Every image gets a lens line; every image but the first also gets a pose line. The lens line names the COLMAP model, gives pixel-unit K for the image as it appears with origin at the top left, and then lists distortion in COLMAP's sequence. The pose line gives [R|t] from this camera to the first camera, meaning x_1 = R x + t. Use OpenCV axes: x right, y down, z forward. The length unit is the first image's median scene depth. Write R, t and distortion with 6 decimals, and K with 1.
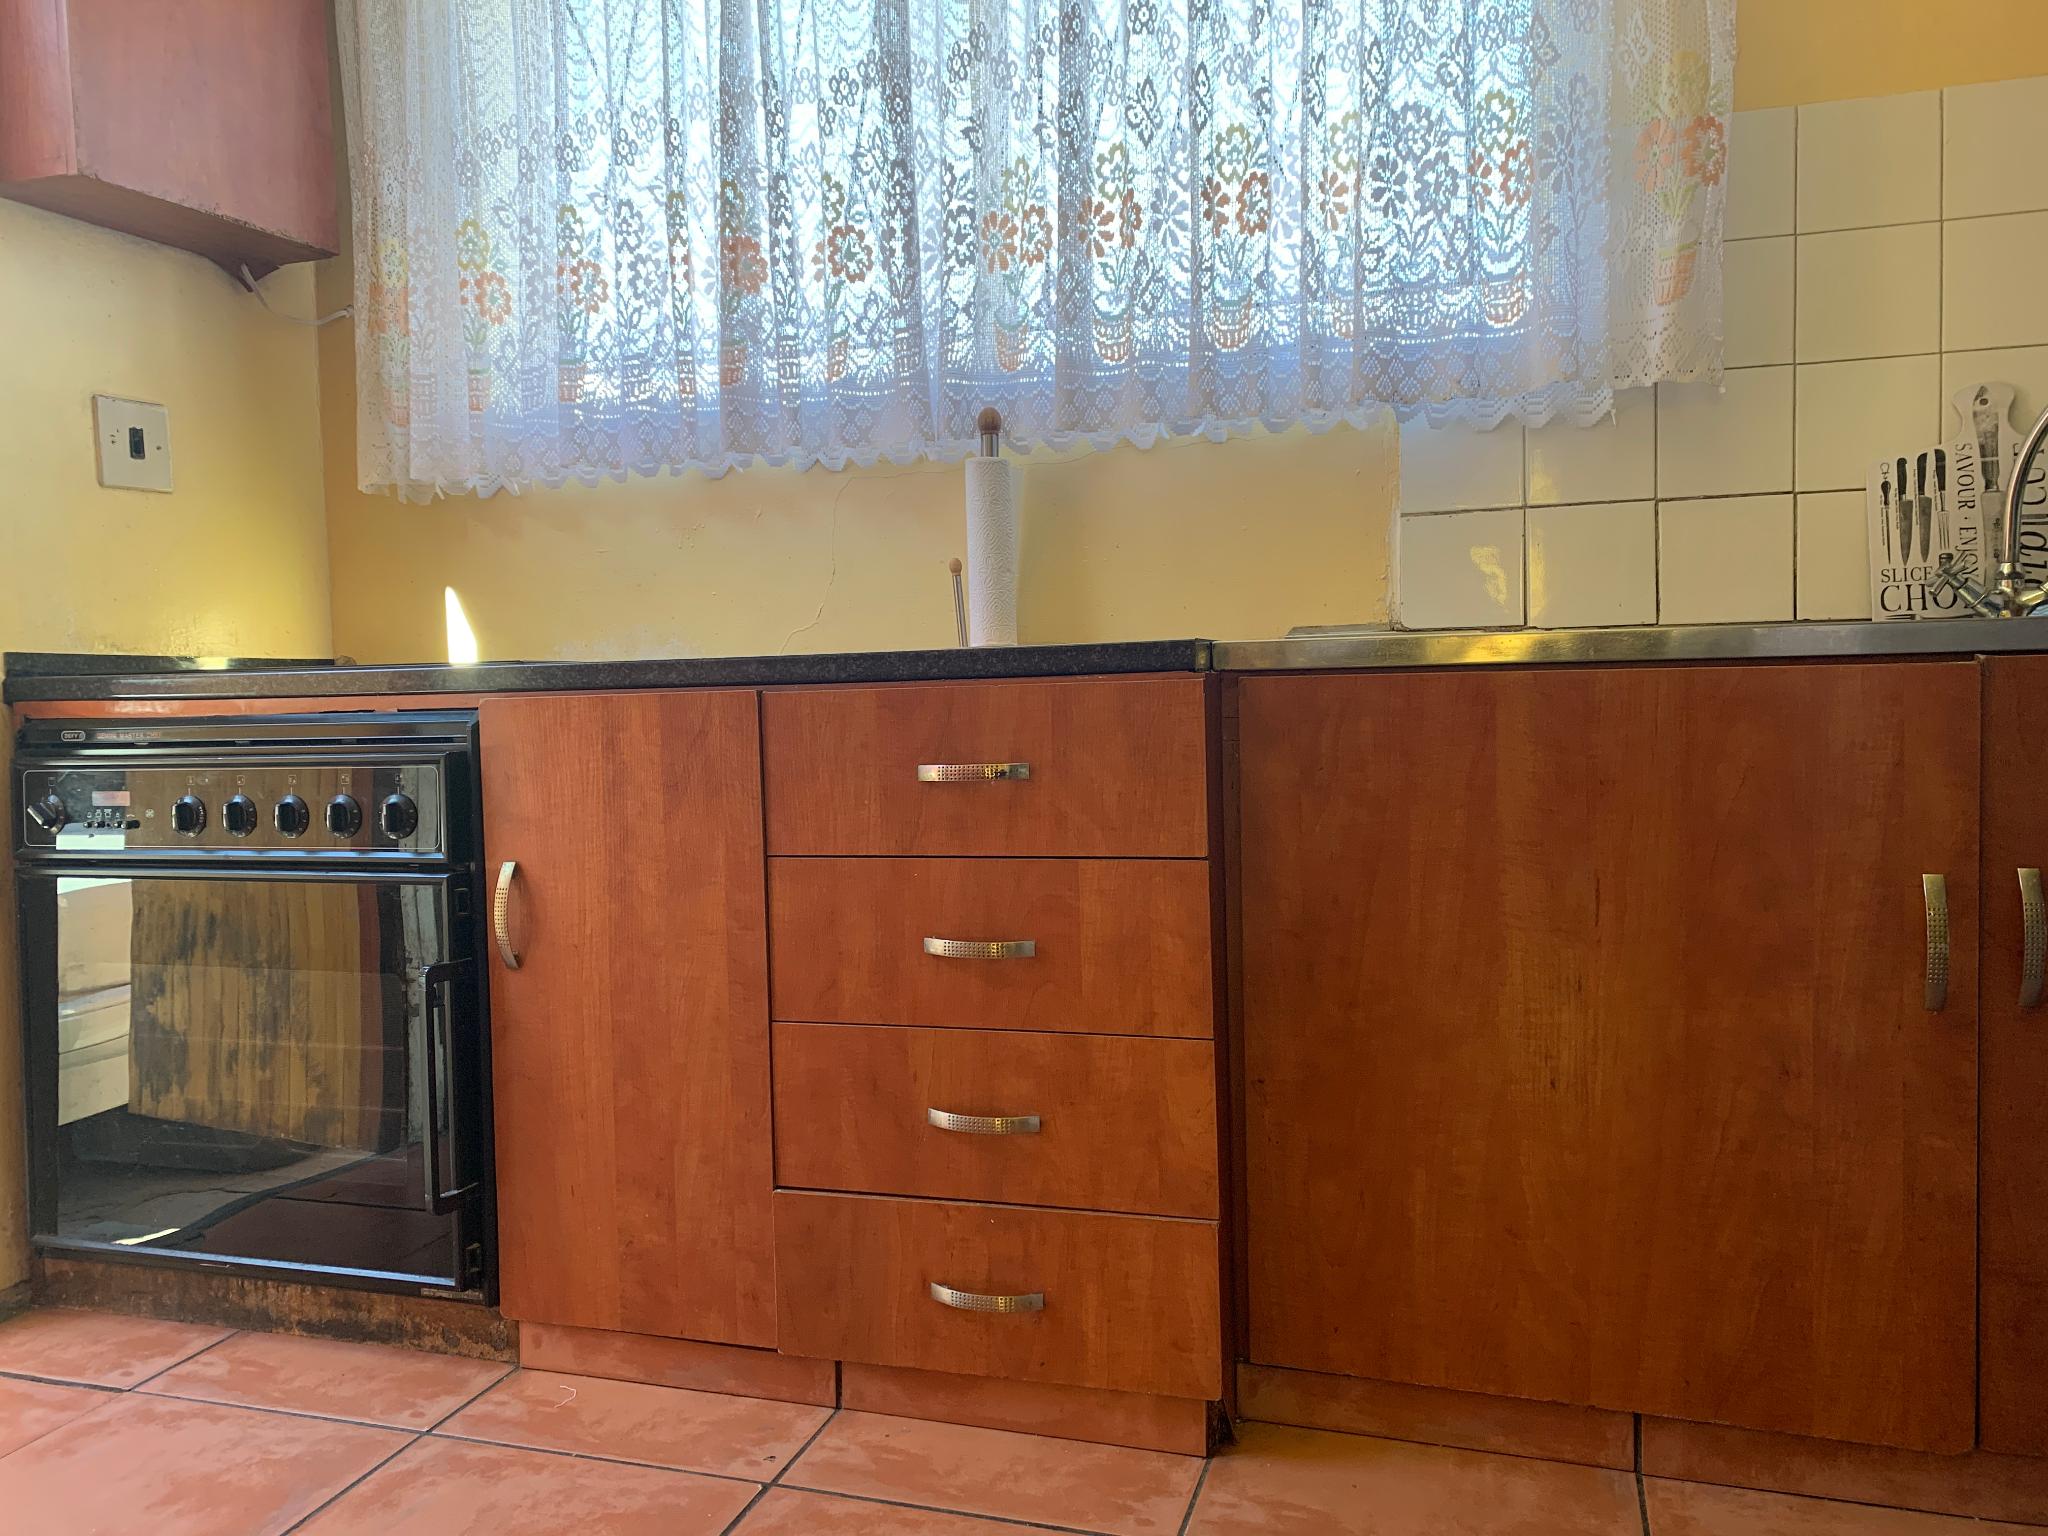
lens RADIAL K [[1555.0, 0, 1027.8], [0, 1555.0, 733.1], [0, 0, 1]] dist [0.071091, -0.105184]
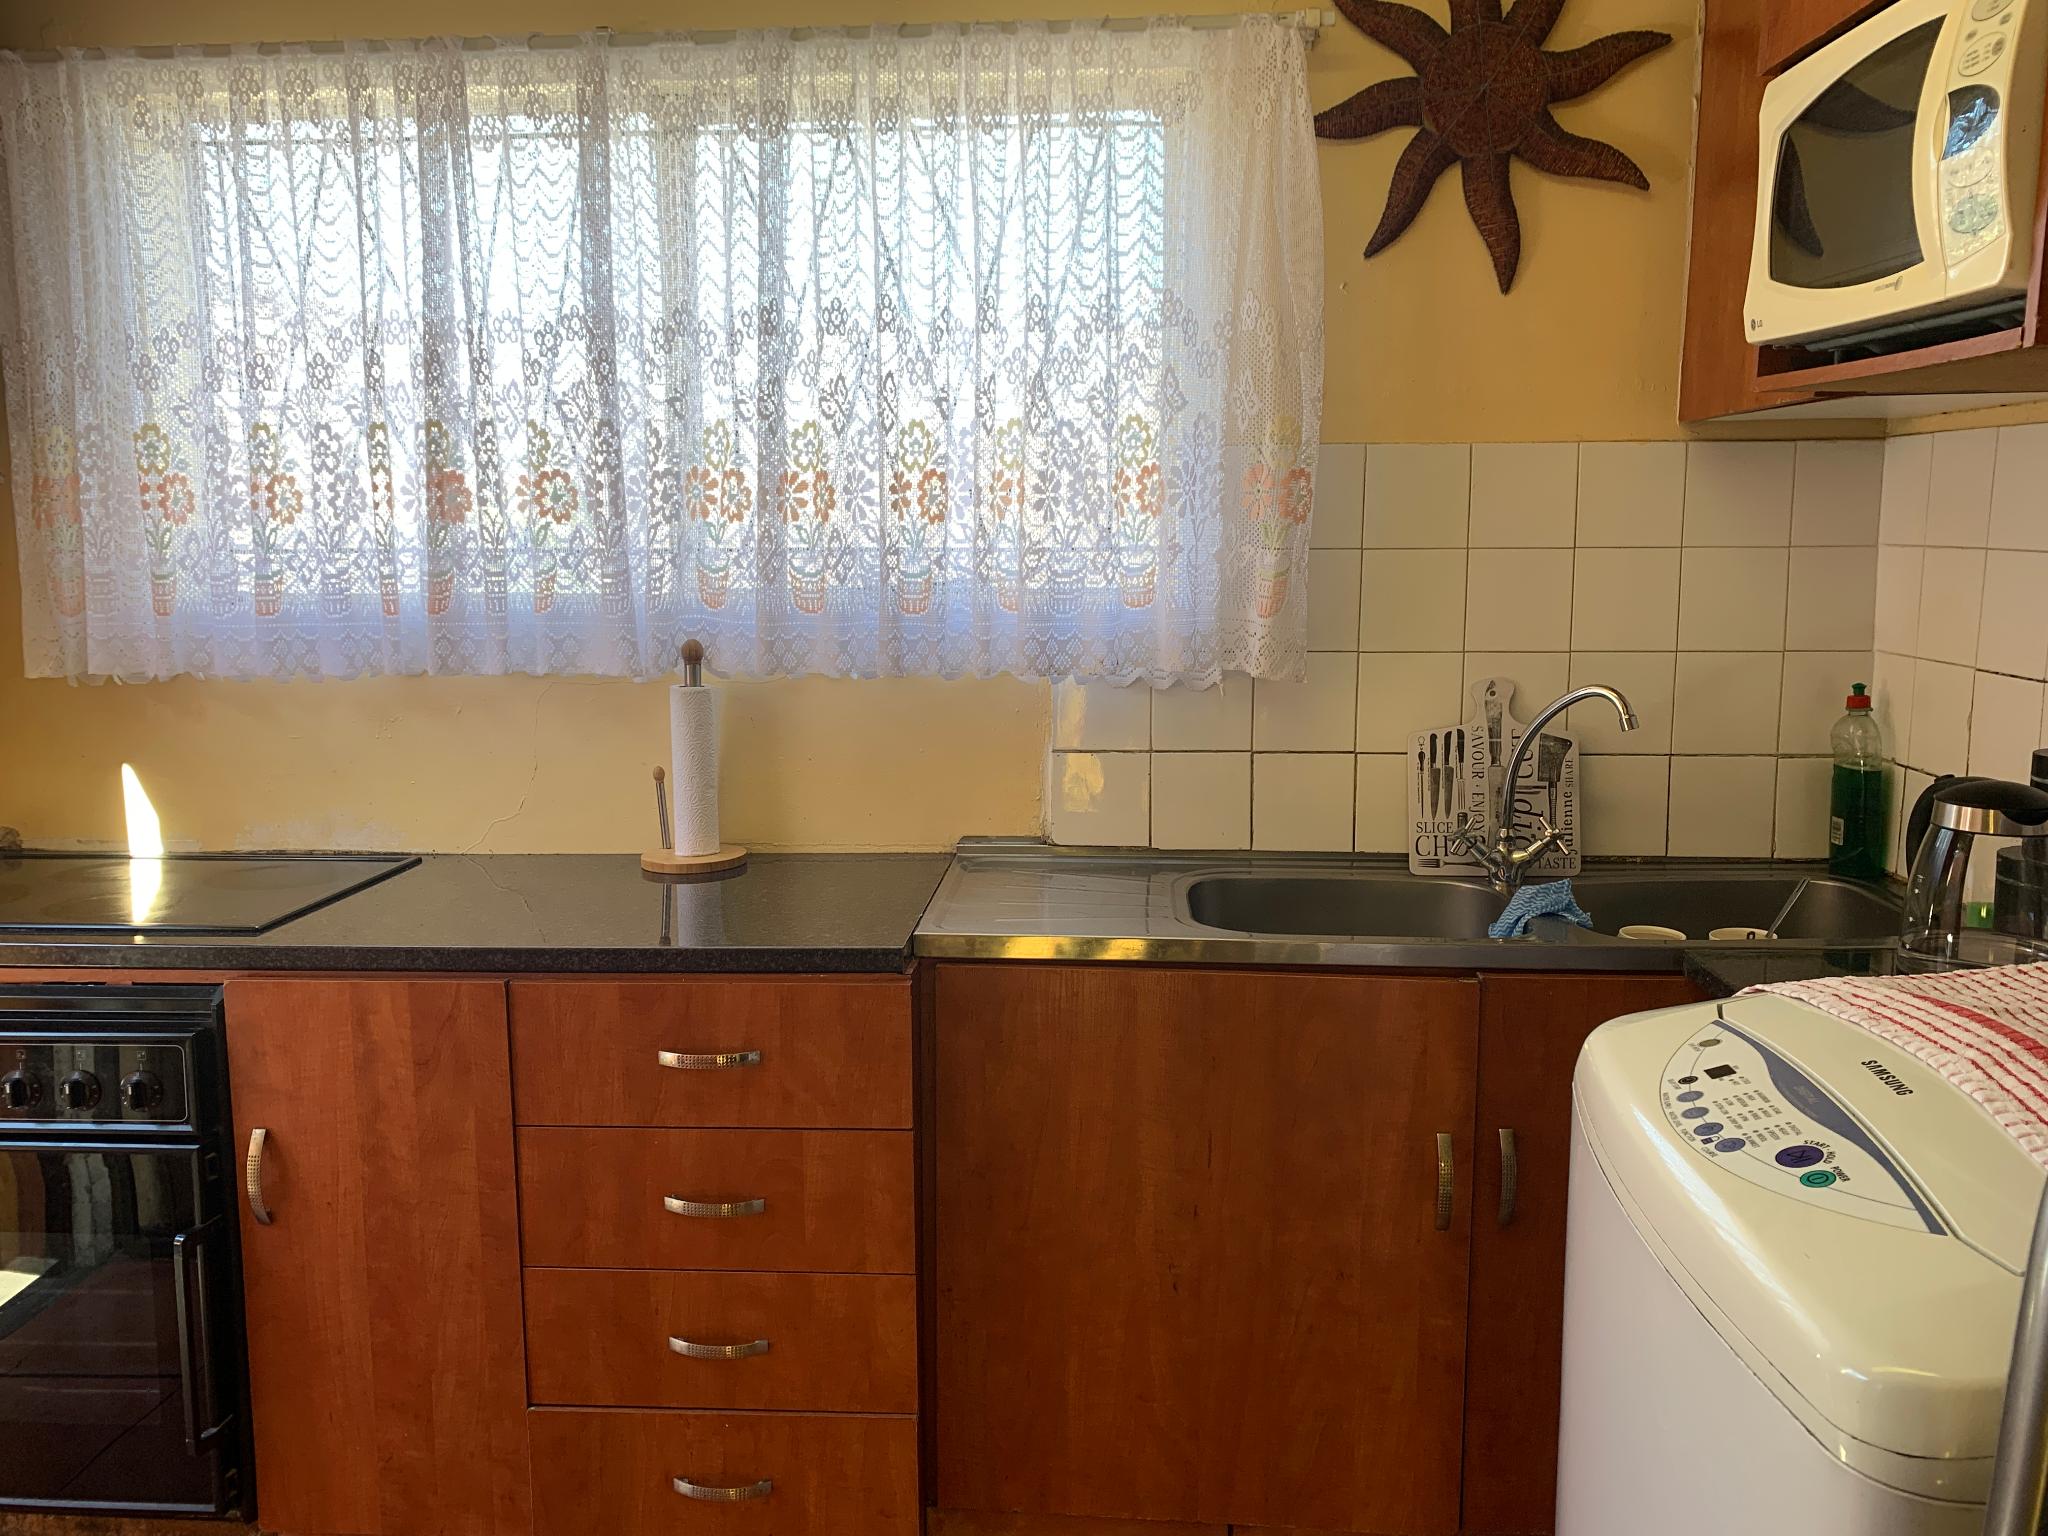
lens RADIAL K [[1546.4, 0, 1019.6], [0, 1546.4, 738.3], [0, 0, 1]] dist [0.015867, -0.001091]
pose [[0.970305, -0.011729, 0.241598, -0.073022], [-0.008276, 0.996629, 0.081622, -0.261898], [-0.241741, -0.081198, 0.966937, -0.131658]]
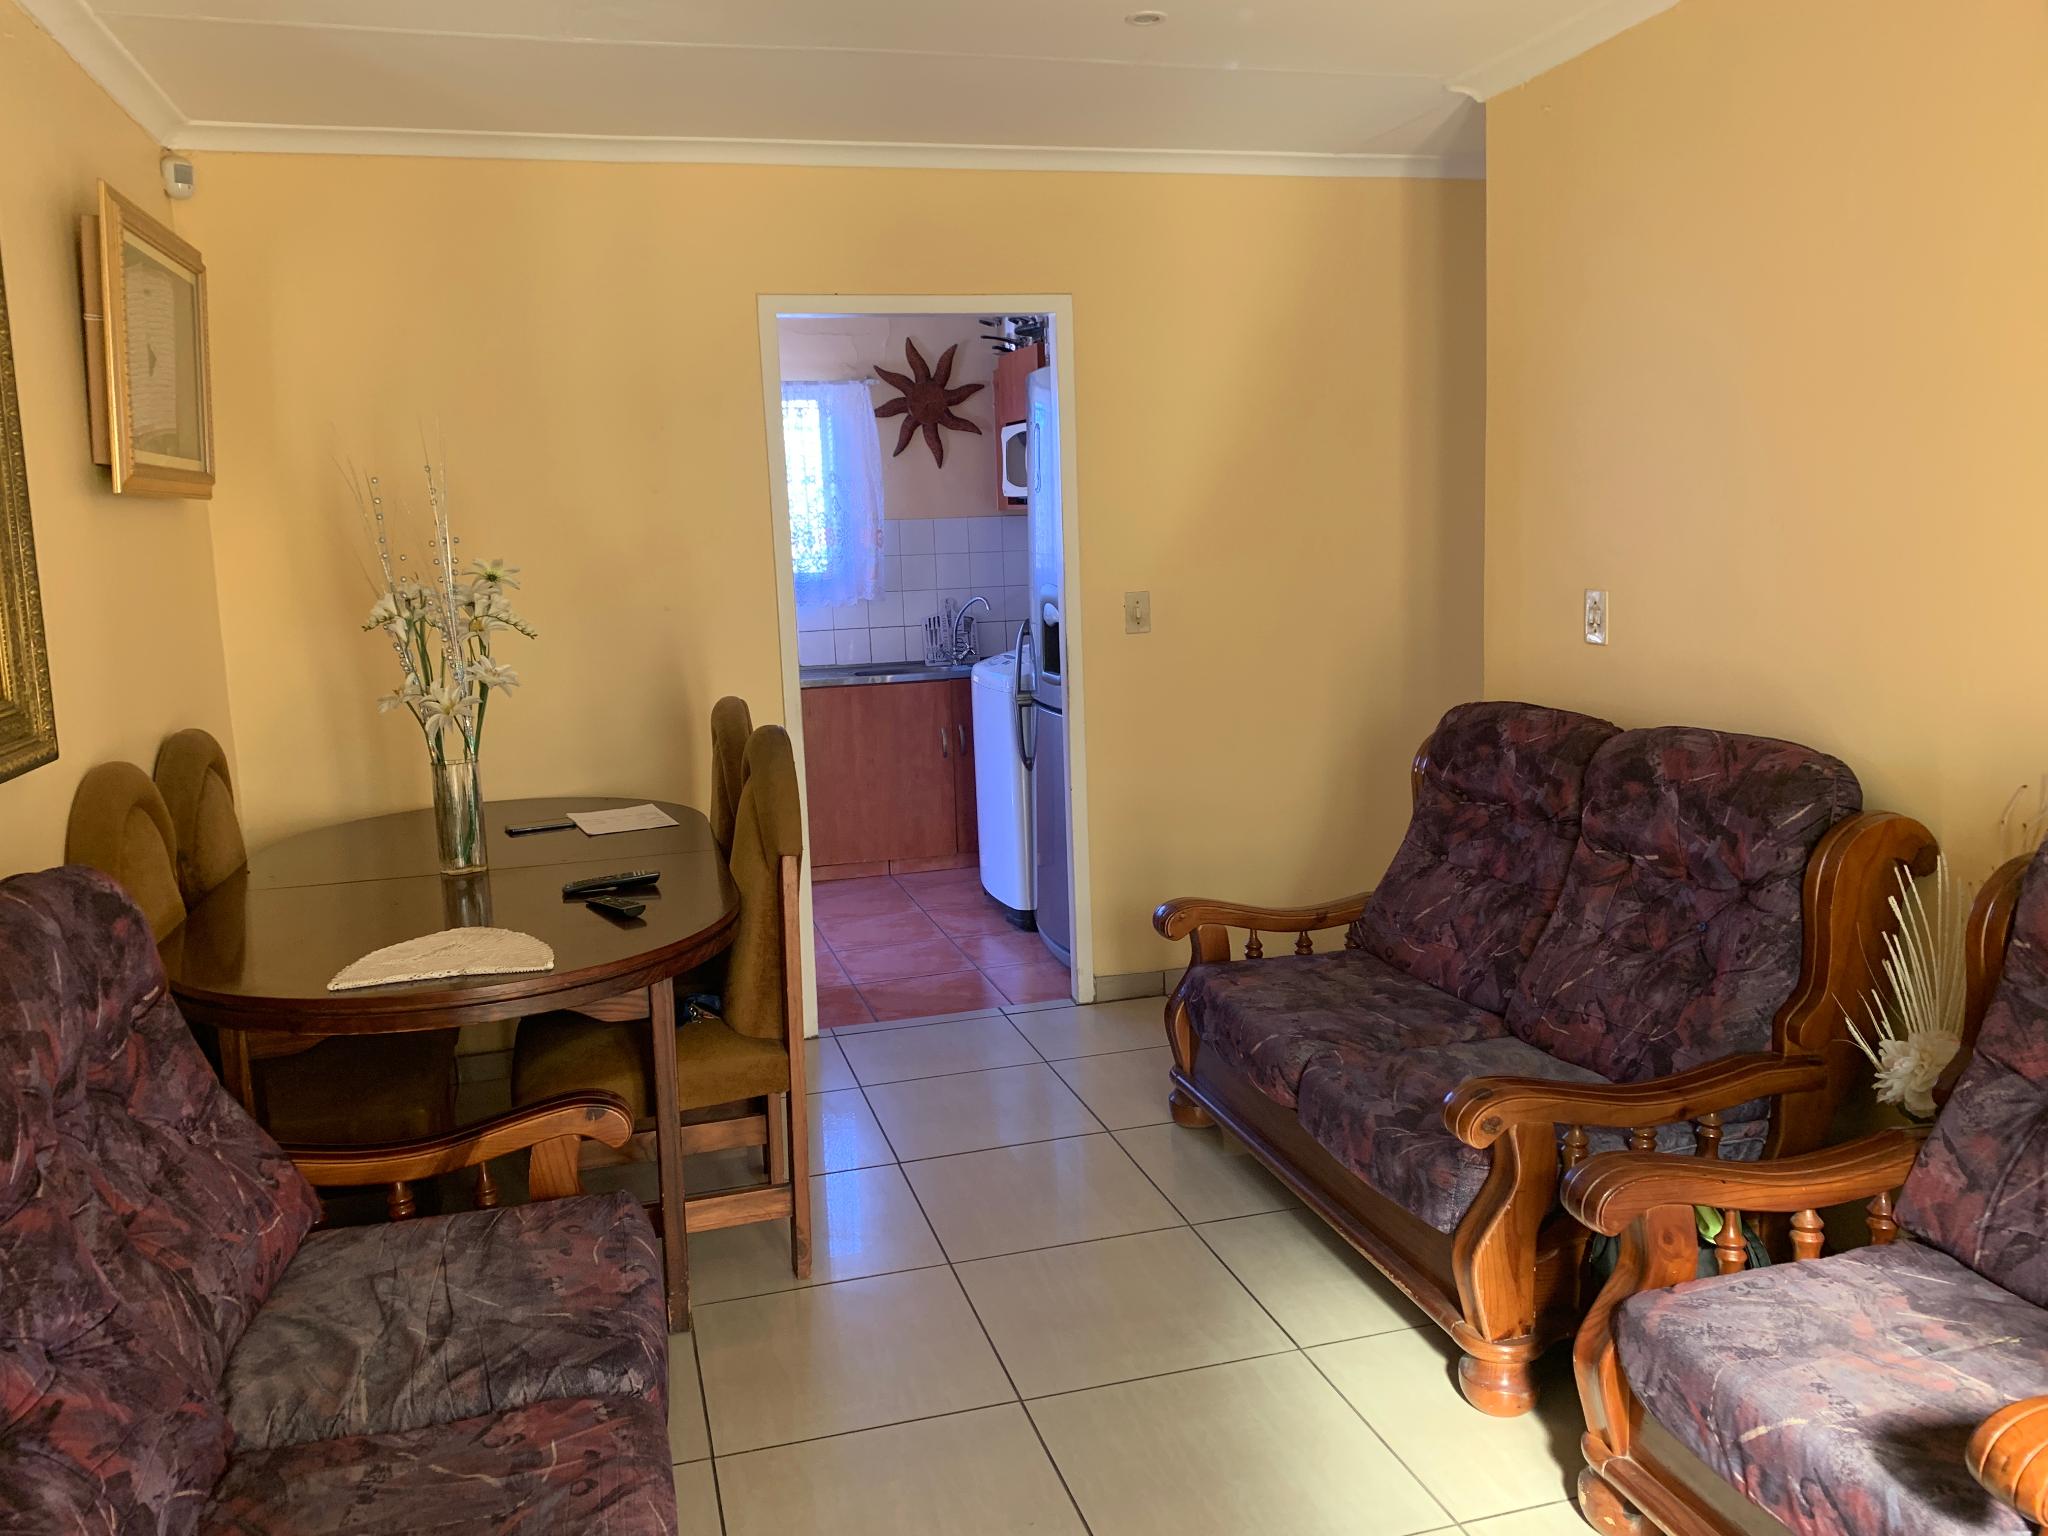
lens RADIAL K [[1578.0, 0, 1024.0], [0, 1578.0, 768.0], [0, 0, 1]] dist [0.141088, -0.302295]
pose [[0.833428, -0.095363, 0.544337, -1.283719], [0.045431, 0.993488, 0.104492, -0.195626], [-0.550757, -0.062357, 0.832333, -2.183855]]
